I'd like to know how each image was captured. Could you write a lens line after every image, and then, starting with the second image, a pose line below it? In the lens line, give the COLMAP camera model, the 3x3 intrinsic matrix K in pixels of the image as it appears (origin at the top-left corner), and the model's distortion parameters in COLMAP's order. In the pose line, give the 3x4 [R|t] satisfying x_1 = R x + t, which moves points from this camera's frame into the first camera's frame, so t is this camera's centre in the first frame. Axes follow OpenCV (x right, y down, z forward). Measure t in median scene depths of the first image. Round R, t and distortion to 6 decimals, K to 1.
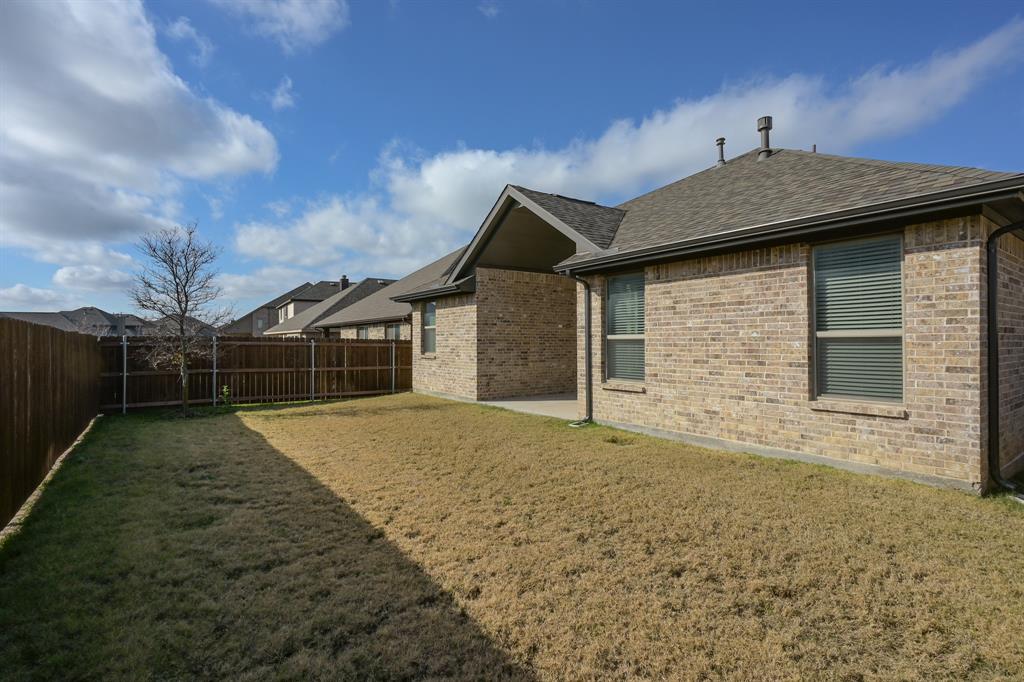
lens RADIAL K [[493.2, 0, 509.7], [0, 493.2, 337.6], [0, 0, 1]] dist [-0.005476, 0.003190]
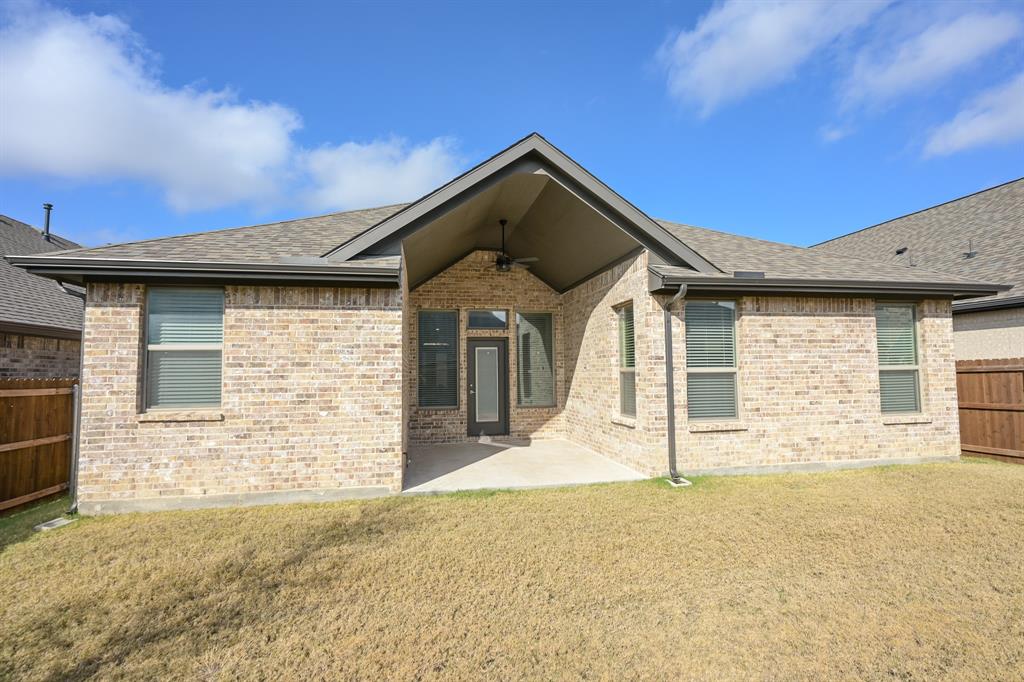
lens RADIAL K [[493.2, 0, 509.0], [0, 493.2, 348.0], [0, 0, 1]] dist [-0.005476, 0.003190]
pose [[0.425657, 0.055298, 0.903193, -0.845286], [0.004888, 0.997976, -0.063405, 0.015637], [-0.904871, 0.031404, 0.424525, 1.104655]]
